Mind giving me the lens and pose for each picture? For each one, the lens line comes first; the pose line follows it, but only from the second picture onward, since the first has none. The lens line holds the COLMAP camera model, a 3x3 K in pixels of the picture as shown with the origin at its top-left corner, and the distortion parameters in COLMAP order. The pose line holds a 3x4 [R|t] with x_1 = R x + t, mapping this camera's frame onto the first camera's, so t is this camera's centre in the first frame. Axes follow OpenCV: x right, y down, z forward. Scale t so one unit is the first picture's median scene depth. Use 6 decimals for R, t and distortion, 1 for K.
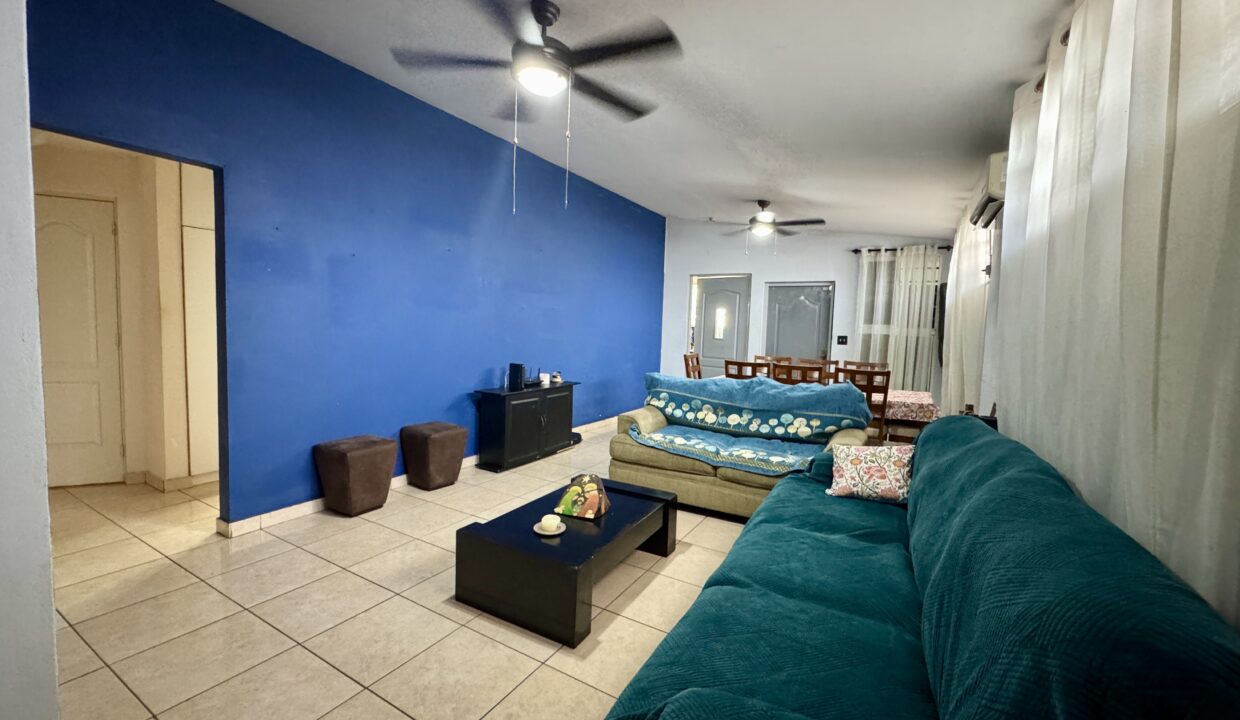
lens RADIAL K [[493.3, 0, 619.3], [0, 493.3, 359.2], [0, 0, 1]] dist [-0.001653, 0.000175]
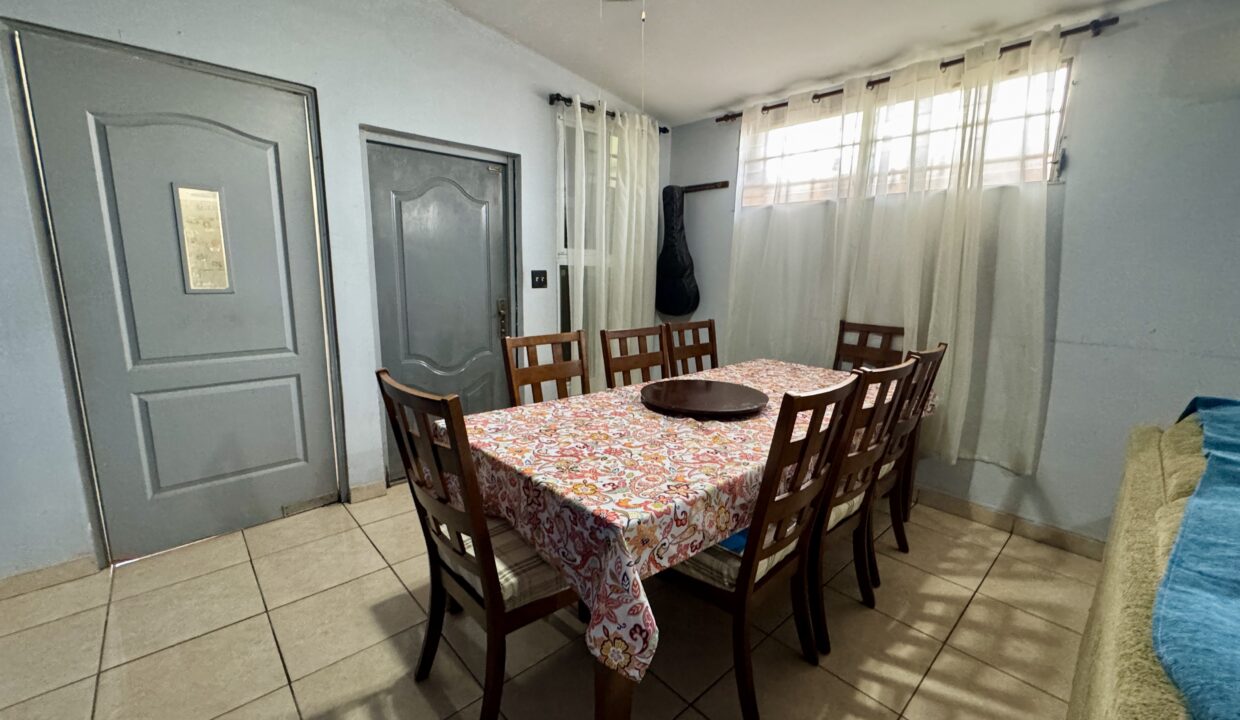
lens RADIAL K [[493.3, 0, 627.5], [0, 493.3, 358.4], [0, 0, 1]] dist [-0.001653, 0.000175]
pose [[0.292491, -0.198942, 0.935346, -0.032940], [0.057966, 0.980010, 0.190315, -0.083806], [-0.954510, -0.001448, 0.298176, 1.269161]]
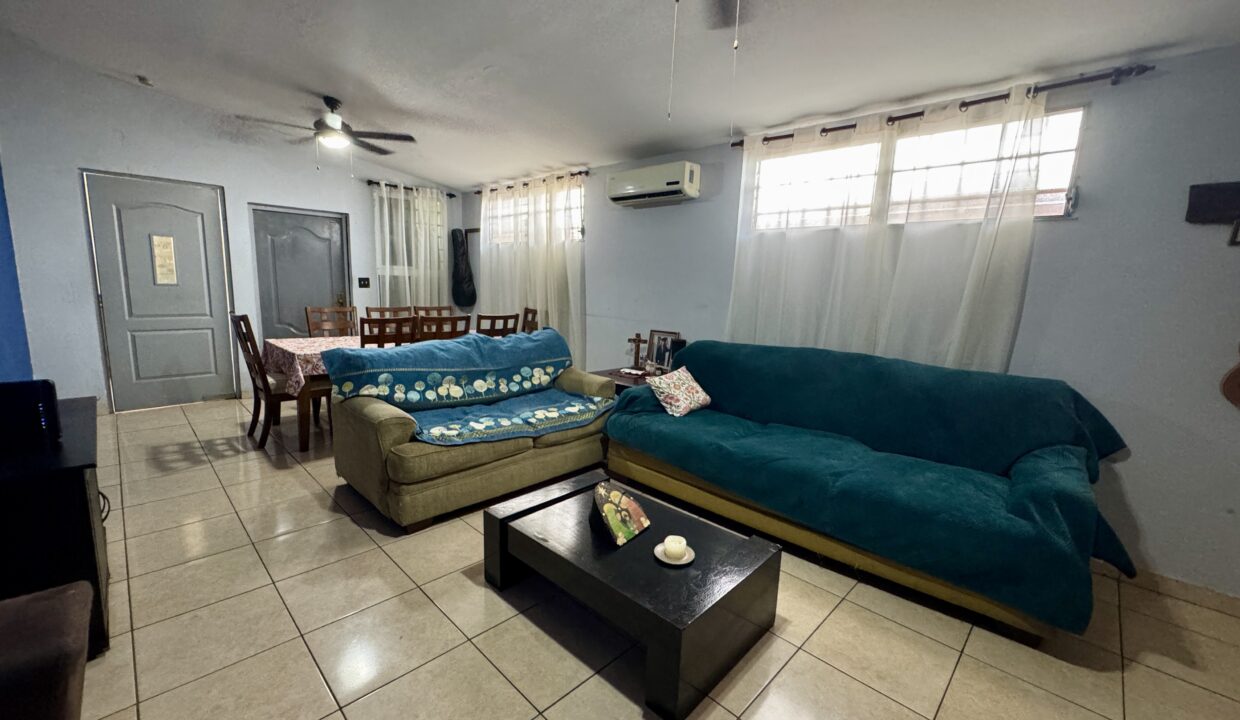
lens RADIAL K [[493.3, 0, 622.8], [0, 493.3, 361.1], [0, 0, 1]] dist [-0.001653, 0.000175]
pose [[0.246557, -0.179371, 0.952384, -0.520917], [0.038521, 0.983760, 0.175308, -0.062696], [-0.968362, -0.006537, 0.249462, 0.535436]]
